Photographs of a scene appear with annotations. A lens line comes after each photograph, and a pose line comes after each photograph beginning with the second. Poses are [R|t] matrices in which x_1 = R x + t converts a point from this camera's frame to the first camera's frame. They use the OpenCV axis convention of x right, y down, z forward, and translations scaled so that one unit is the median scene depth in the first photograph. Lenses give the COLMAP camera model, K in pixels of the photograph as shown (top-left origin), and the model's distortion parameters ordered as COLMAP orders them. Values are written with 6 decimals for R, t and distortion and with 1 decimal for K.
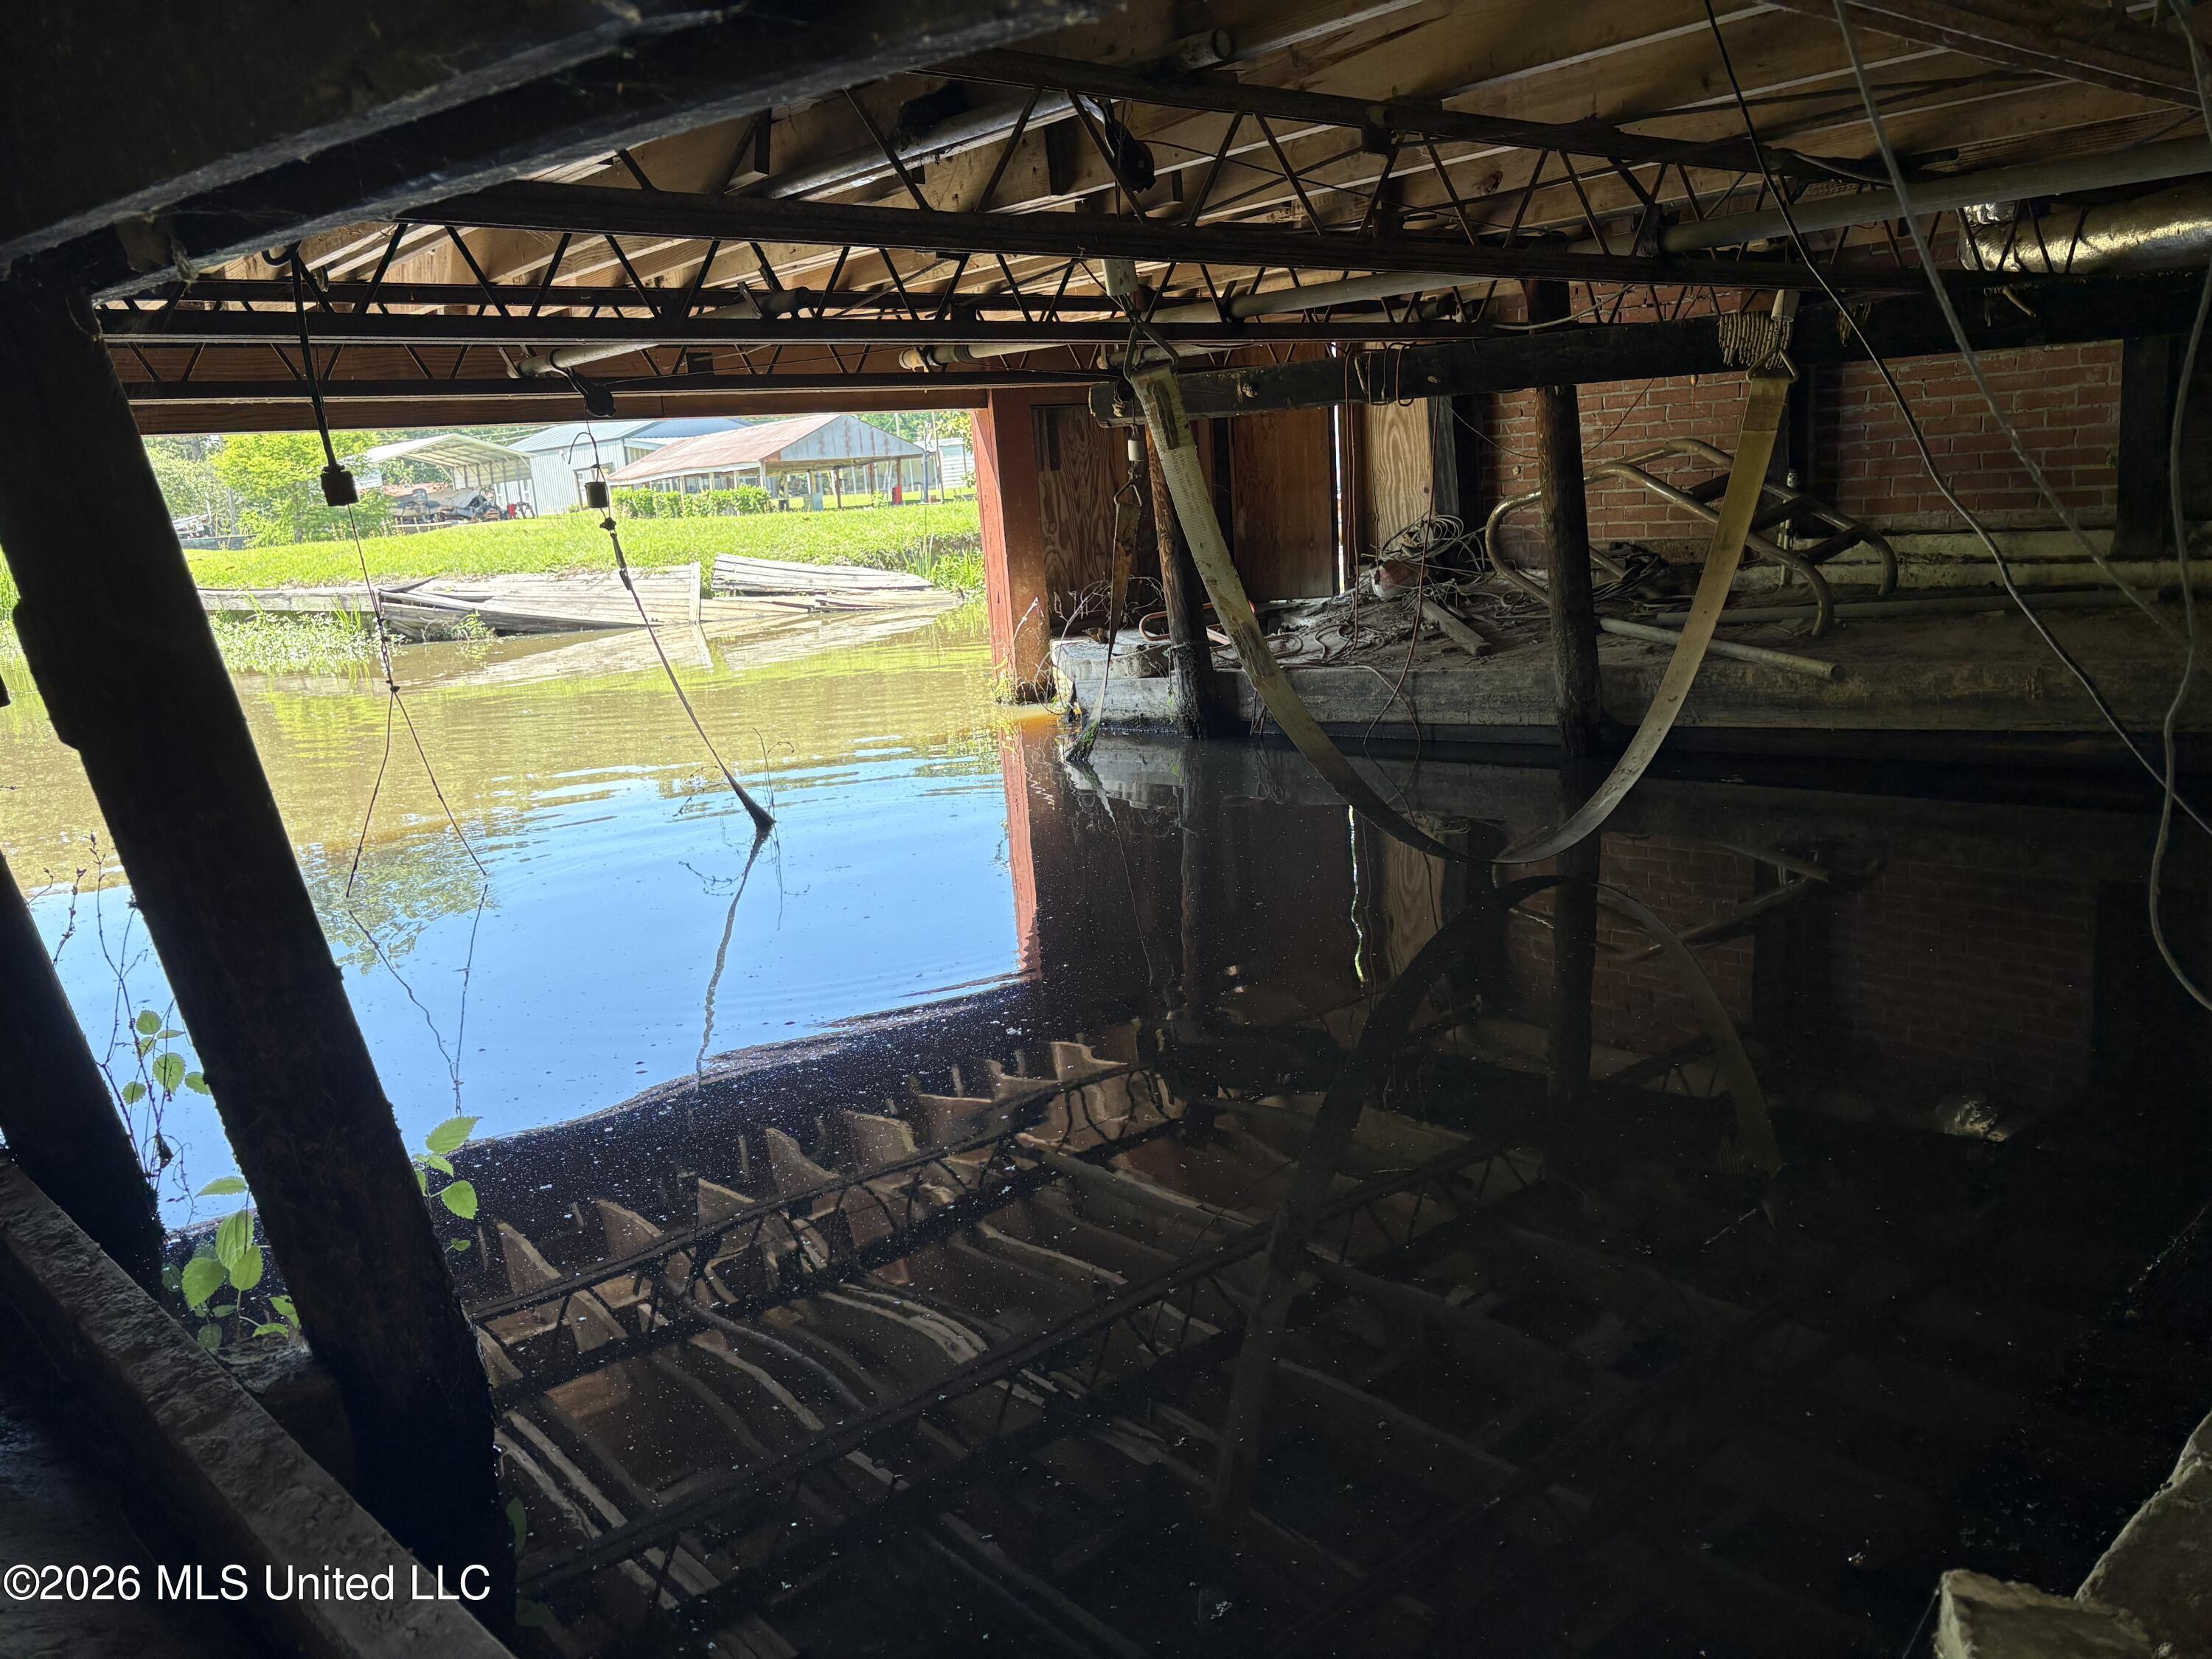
lens RADIAL K [[1667.3, 0, 1103.6], [0, 1667.3, 835.7], [0, 0, 1]] dist [0.033195, 0.003863]
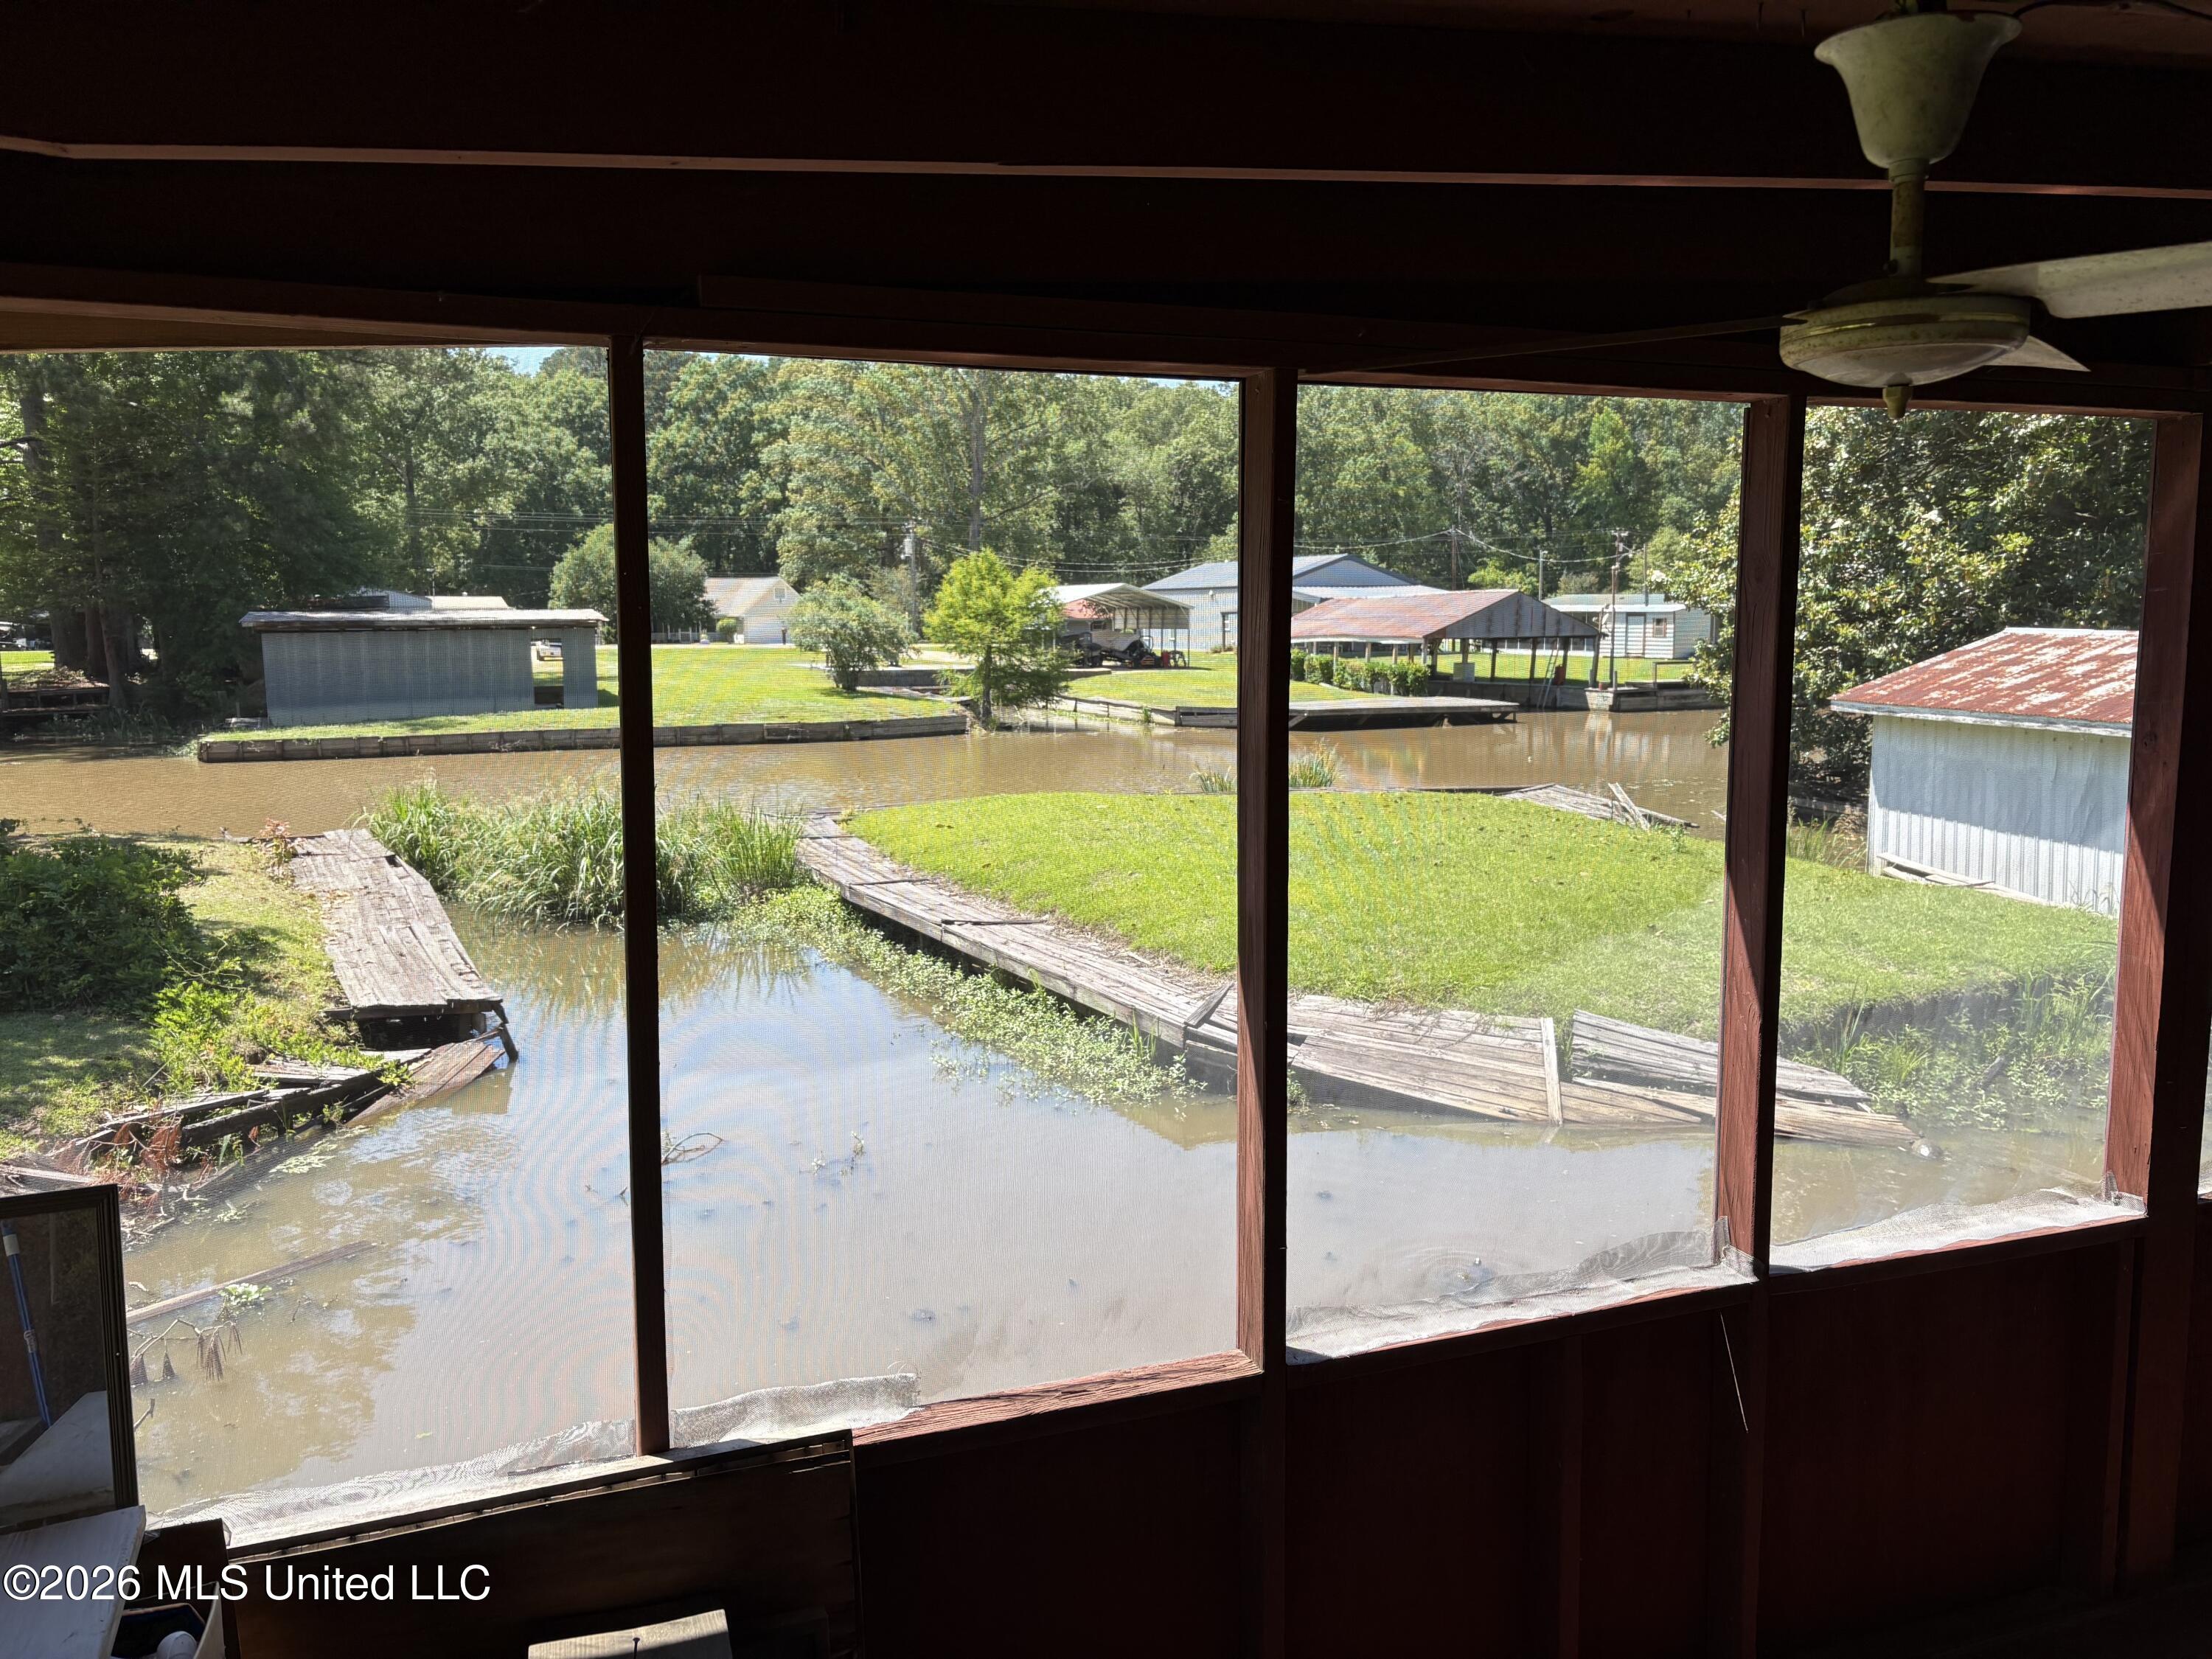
lens RADIAL K [[1667.3, 0, 1103.6], [0, 1667.3, 835.7], [0, 0, 1]] dist [0.033195, 0.003863]
pose [[0.937620, 0.110146, -0.329753, -0.182846], [-0.129752, 0.990819, -0.037979, -0.187534], [0.322542, 0.078396, 0.943303, 0.157073]]
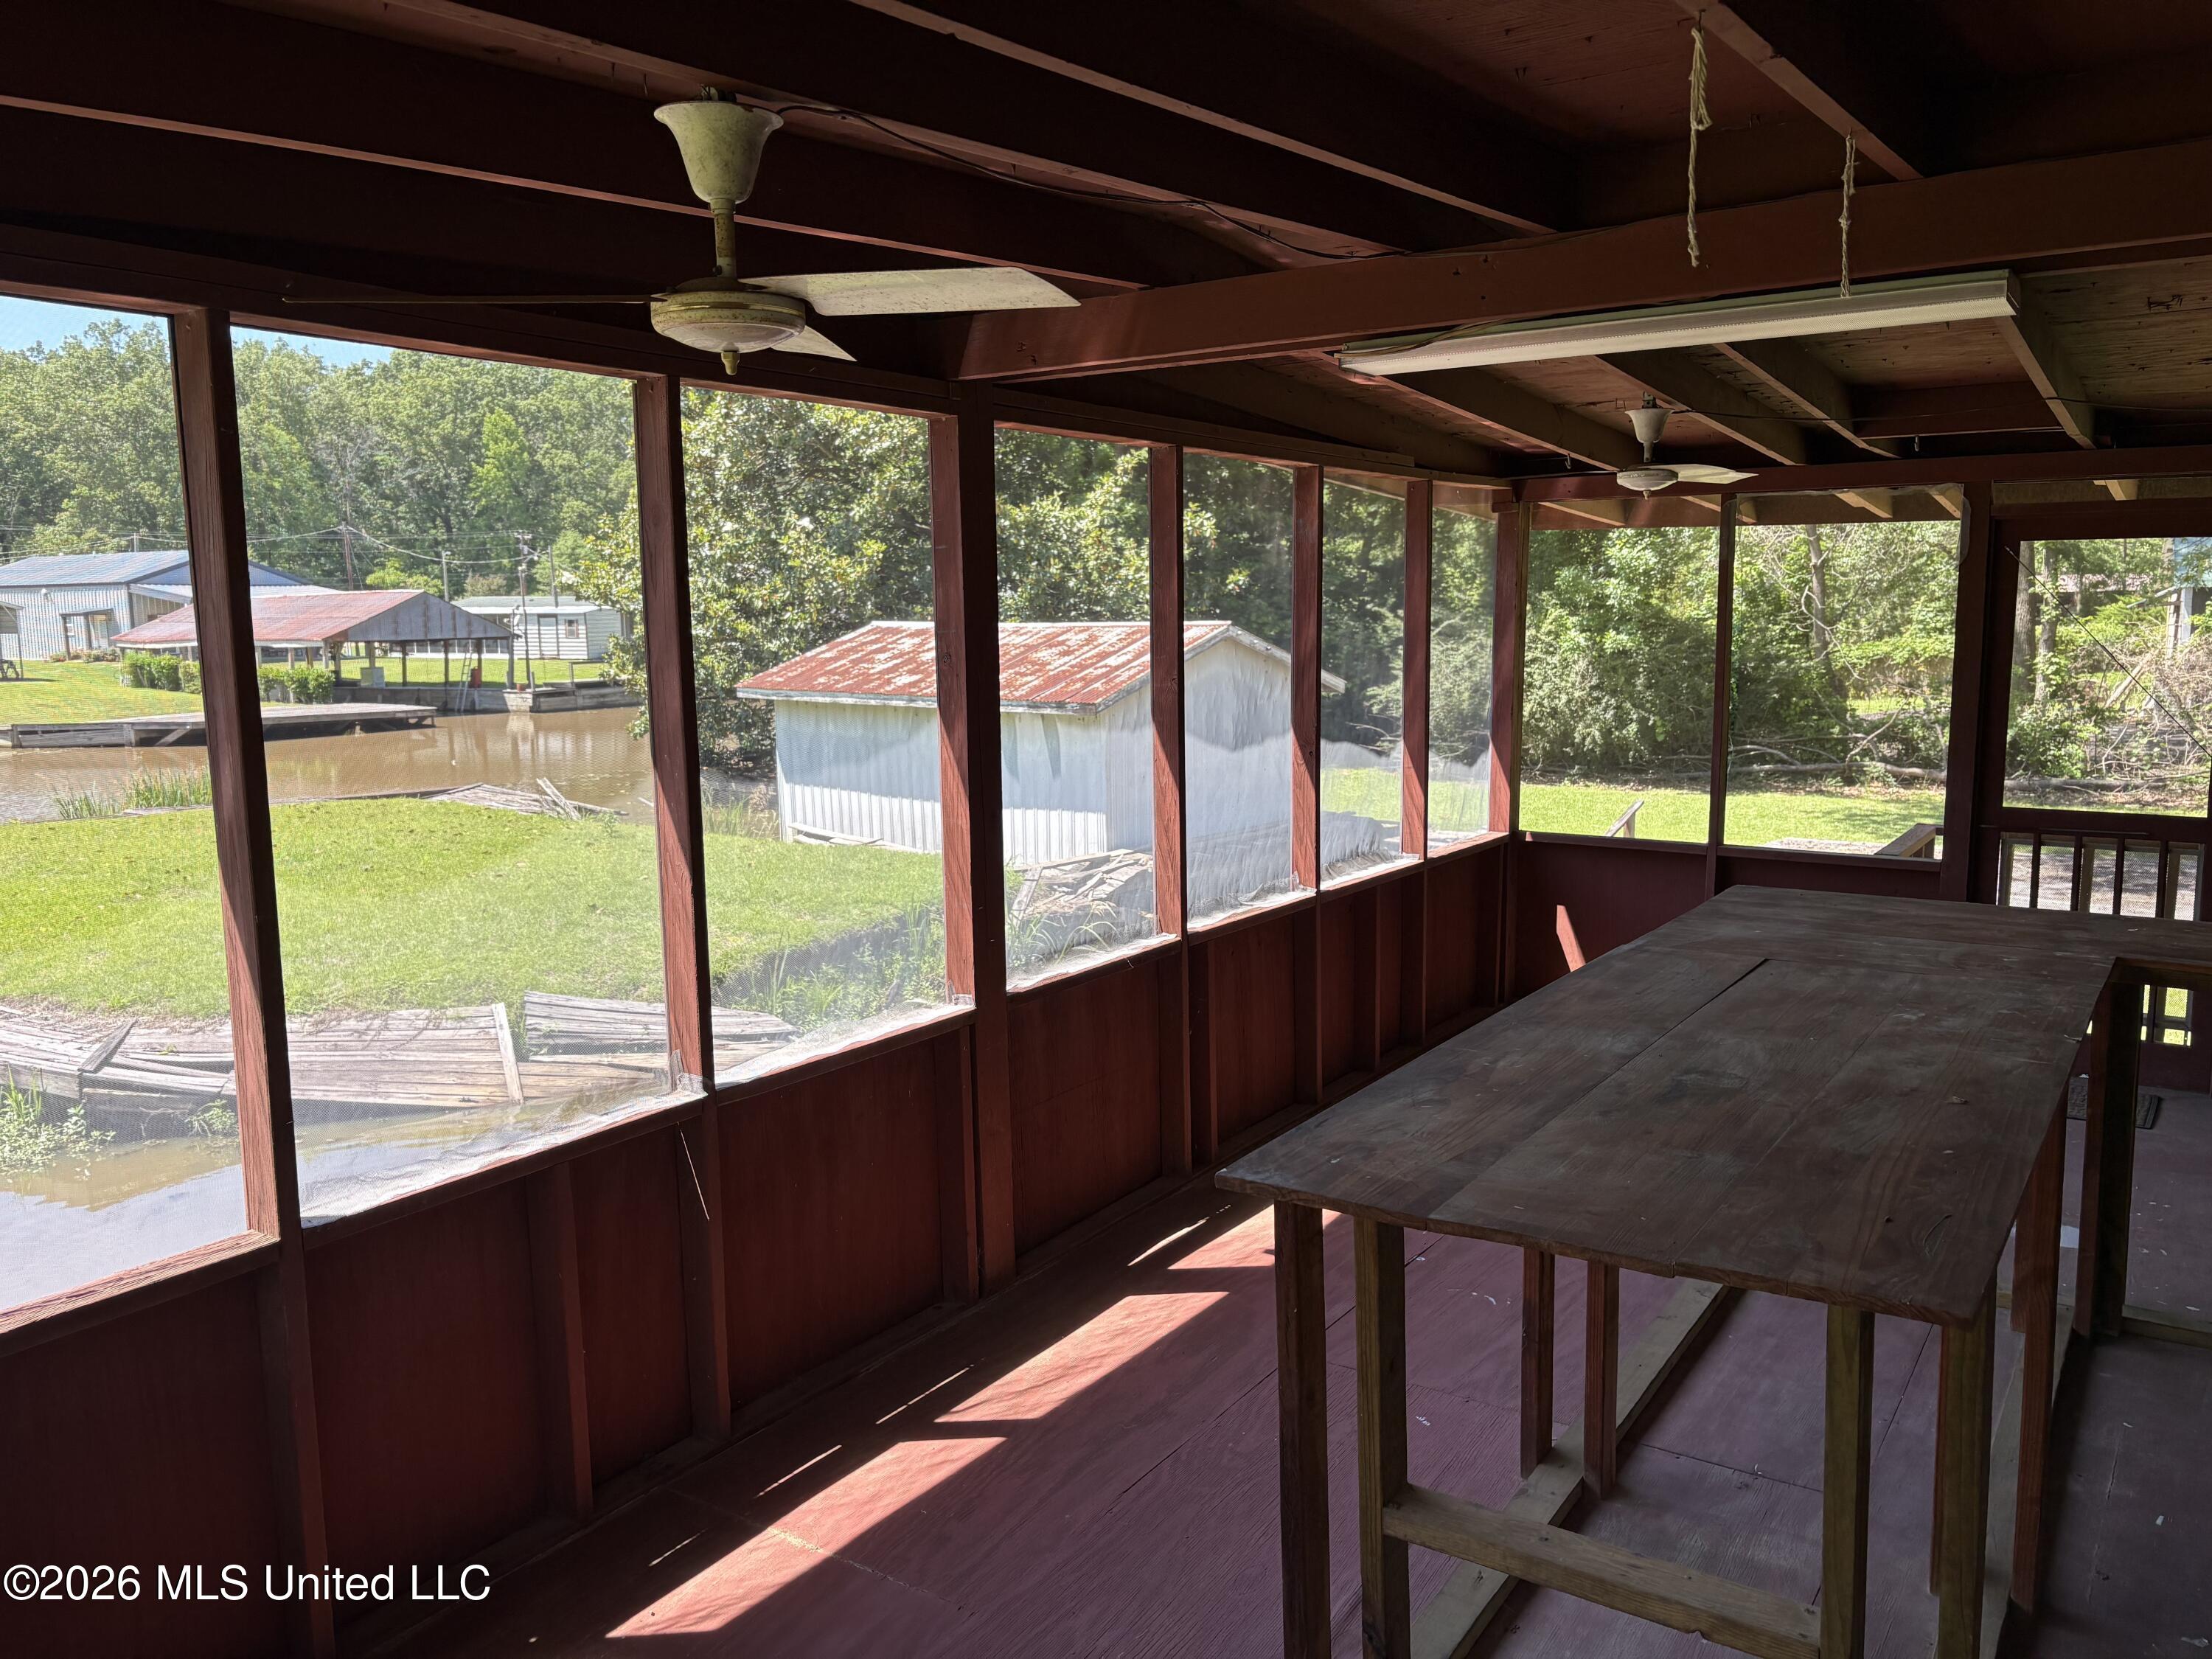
lens RADIAL K [[1675.1, 0, 1106.0], [0, 1675.1, 829.5], [0, 0, 1]] dist [0.010671, 0.001114]
pose [[0.961008, 0.020271, 0.275776, -0.182462], [0.003173, 0.996435, -0.084299, -0.173774], [-0.276502, 0.081887, 0.957518, 0.127381]]
